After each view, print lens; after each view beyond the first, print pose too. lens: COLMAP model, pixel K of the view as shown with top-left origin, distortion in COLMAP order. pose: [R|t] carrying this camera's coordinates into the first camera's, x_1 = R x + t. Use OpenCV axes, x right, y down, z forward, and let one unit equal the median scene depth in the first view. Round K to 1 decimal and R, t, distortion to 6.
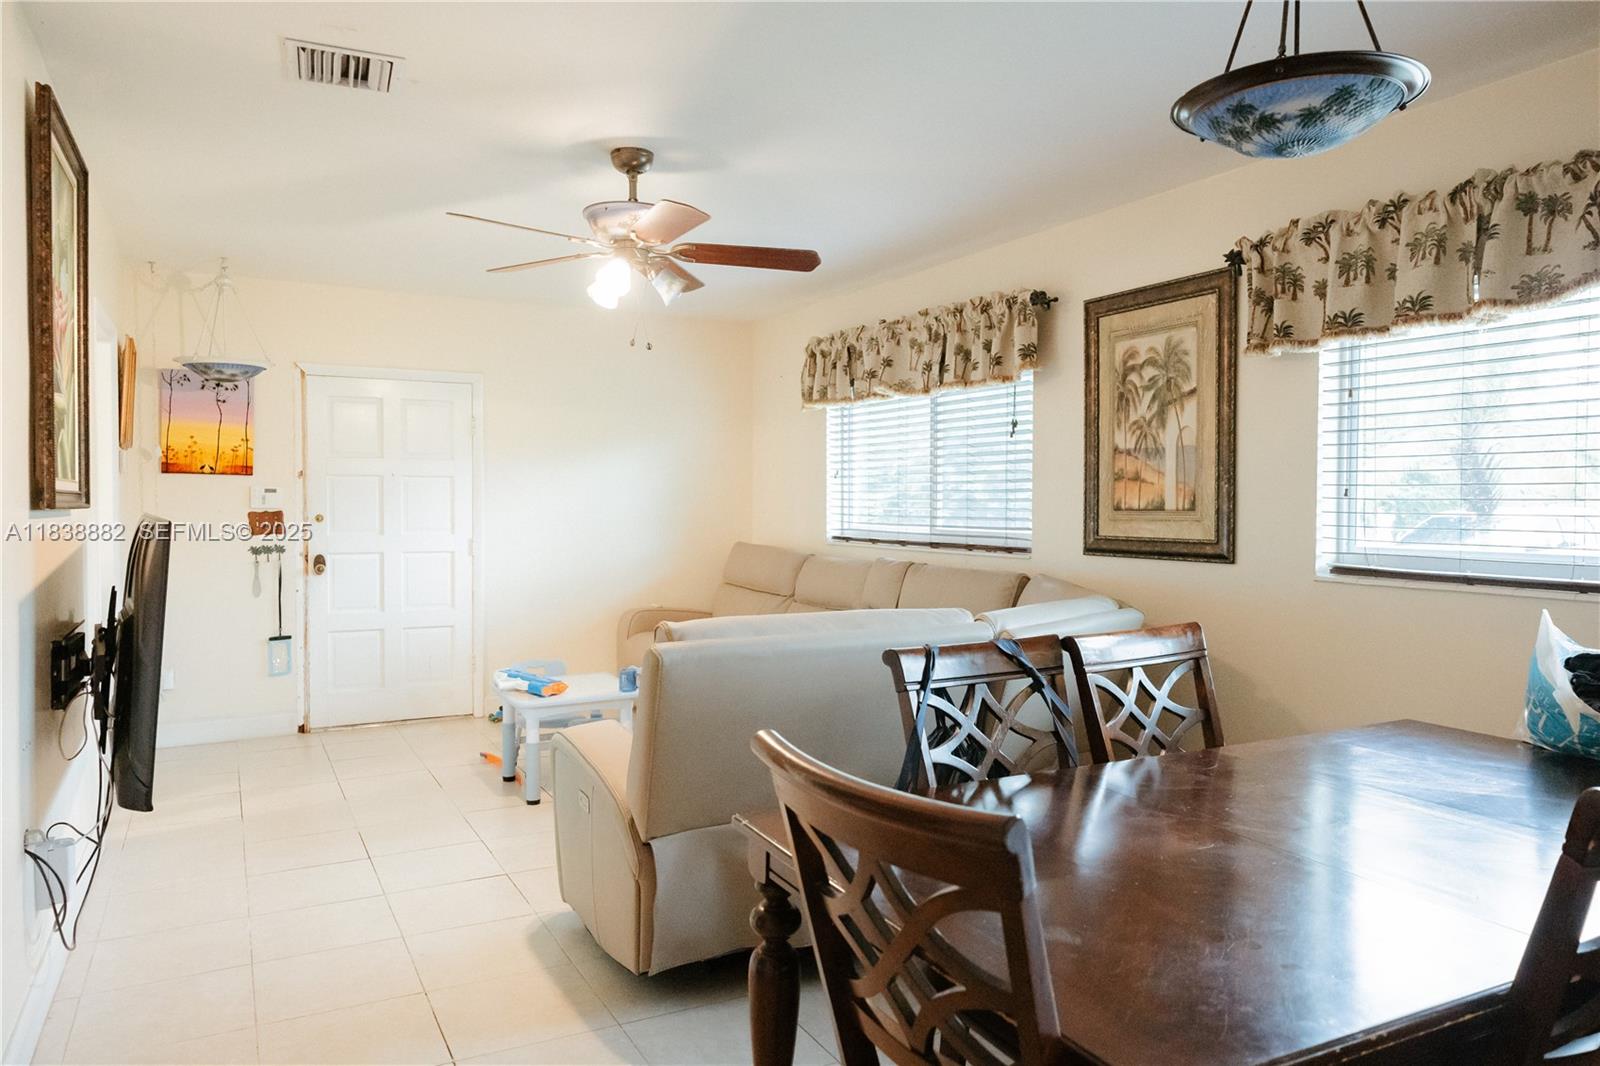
lens RADIAL K [[1070.1, 0, 791.3], [0, 1070.1, 523.9], [0, 0, 1]] dist [-0.002450, 0.002184]
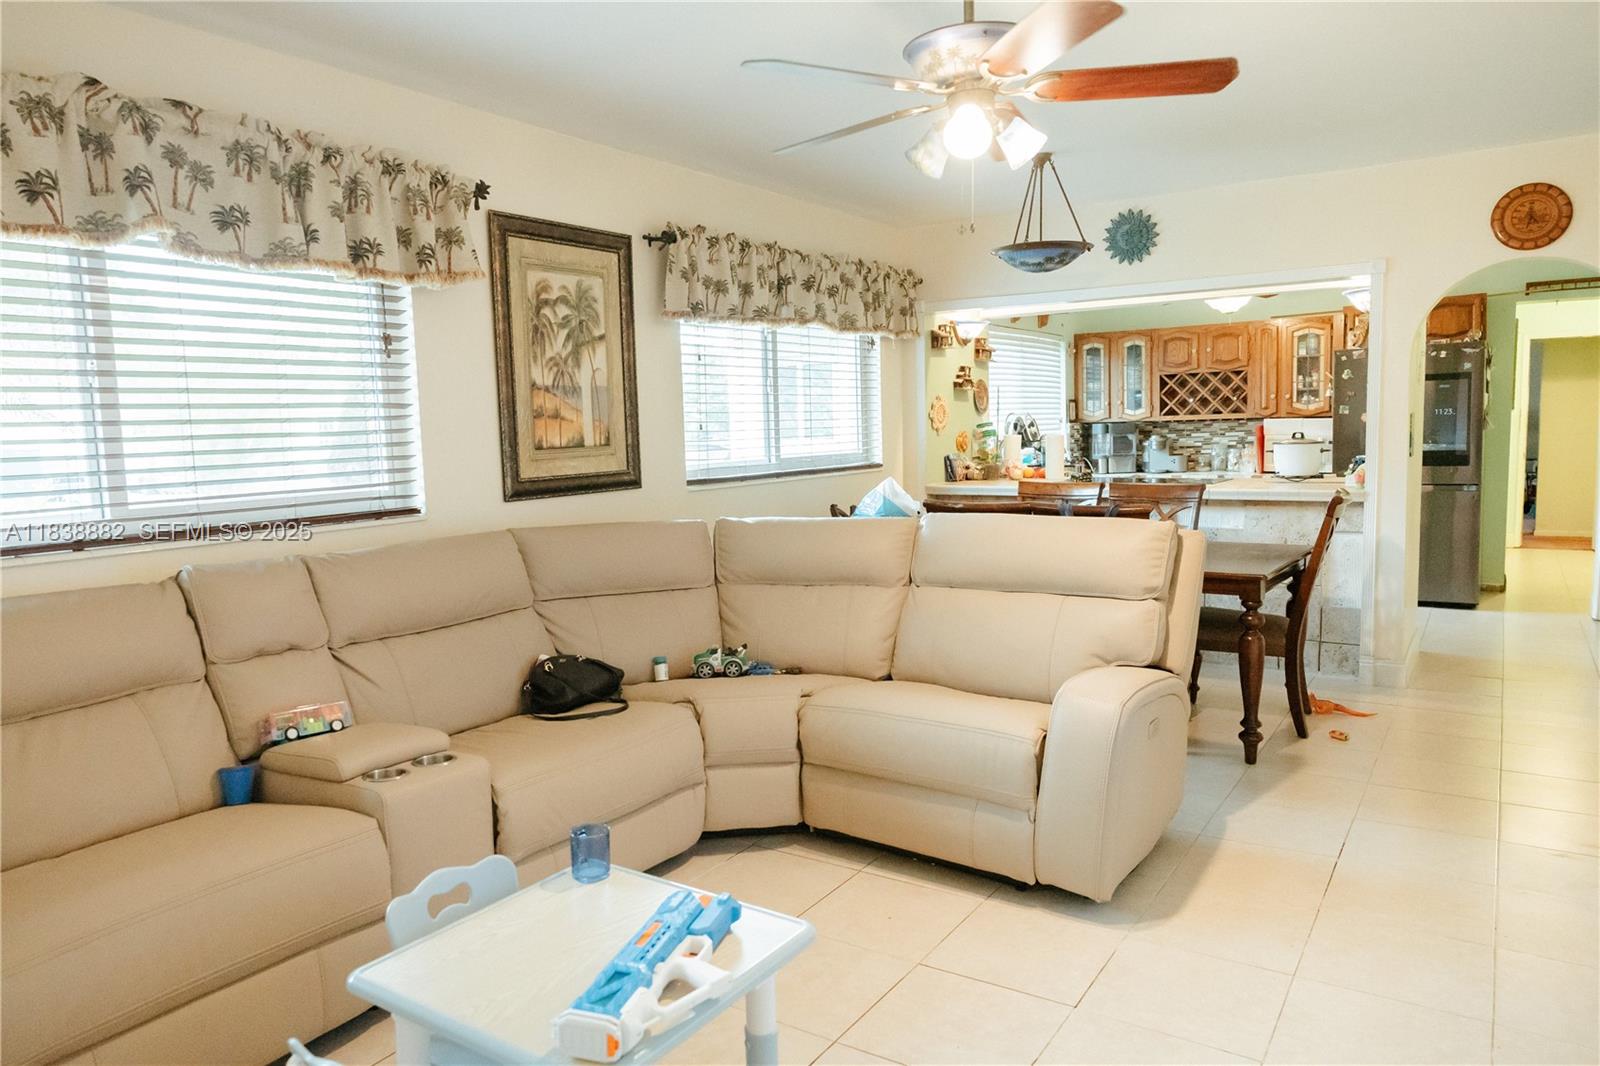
lens RADIAL K [[1070.1, 0, 796.3], [0, 1070.1, 534.5], [0, 0, 1]] dist [-0.002450, 0.002184]
pose [[-0.478892, -0.074095, 0.874741, -0.659781], [0.053679, 0.992096, 0.113423, -0.034287], [-0.876231, 0.101273, -0.471129, 1.287512]]
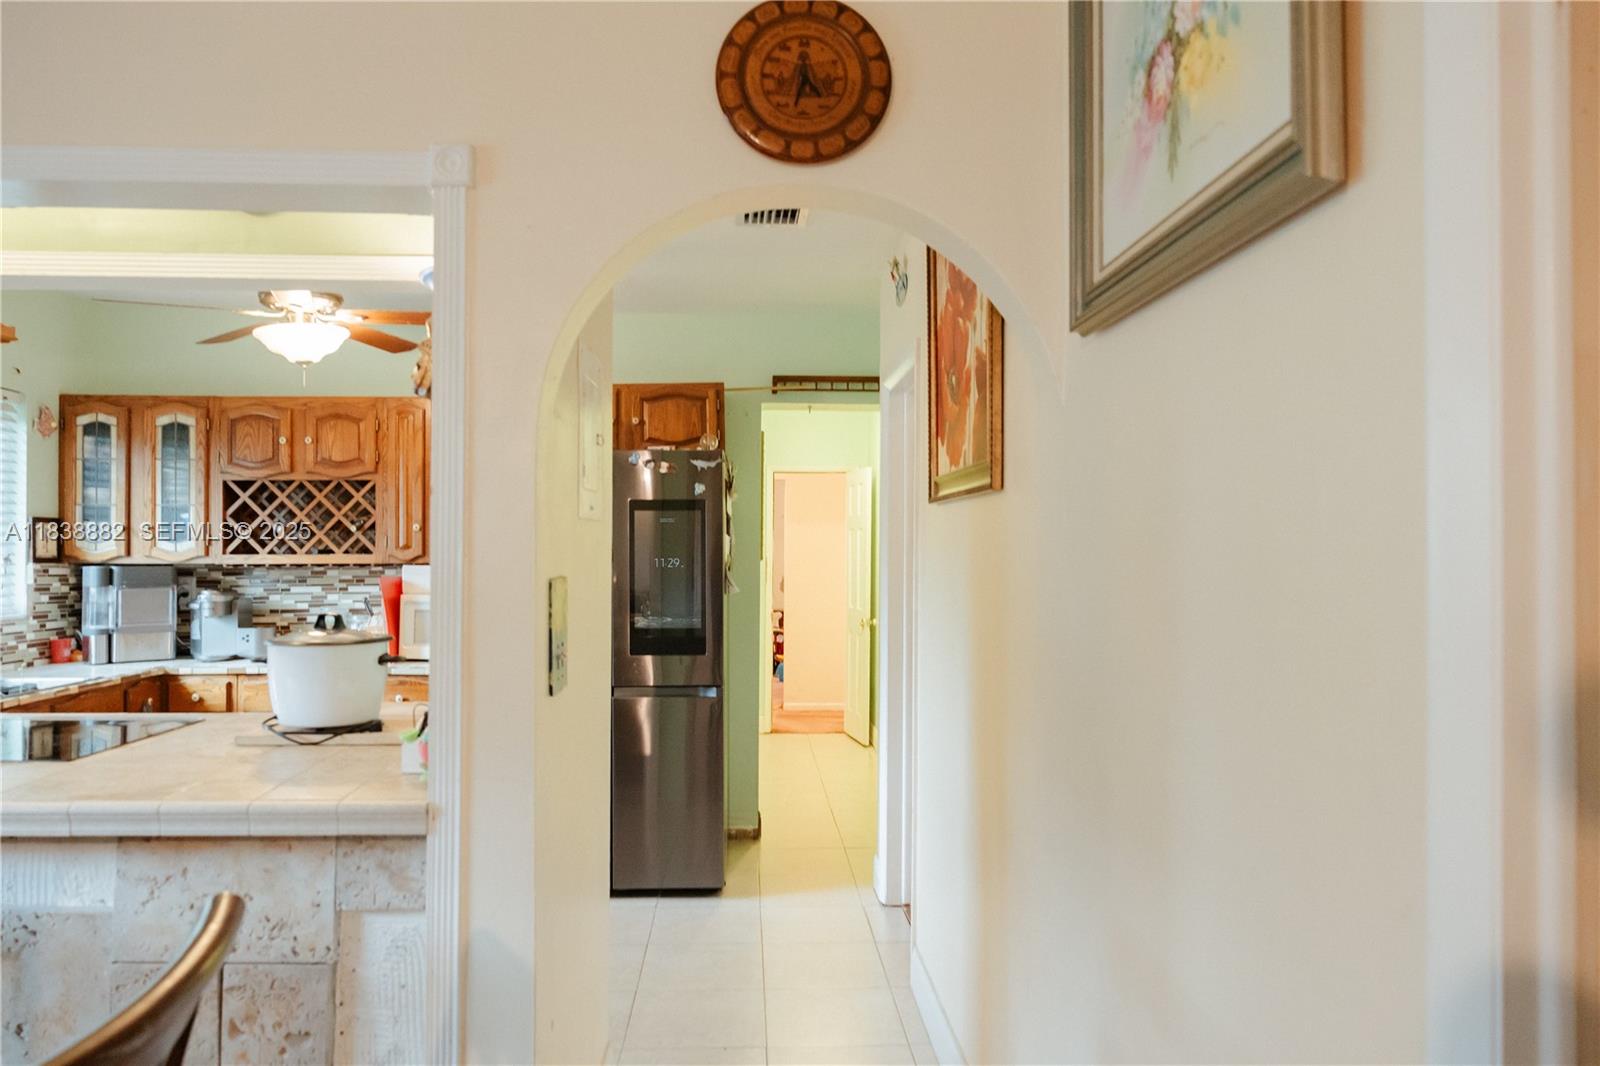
lens RADIAL K [[1070.1, 0, 799.7], [0, 1070.1, 529.5], [0, 0, 1]] dist [-0.002450, 0.002184]
pose [[-0.905036, 0.005915, 0.425293, -0.223410], [0.010333, 0.999914, 0.008082, -0.019626], [-0.425208, 0.011709, -0.905020, 0.479171]]
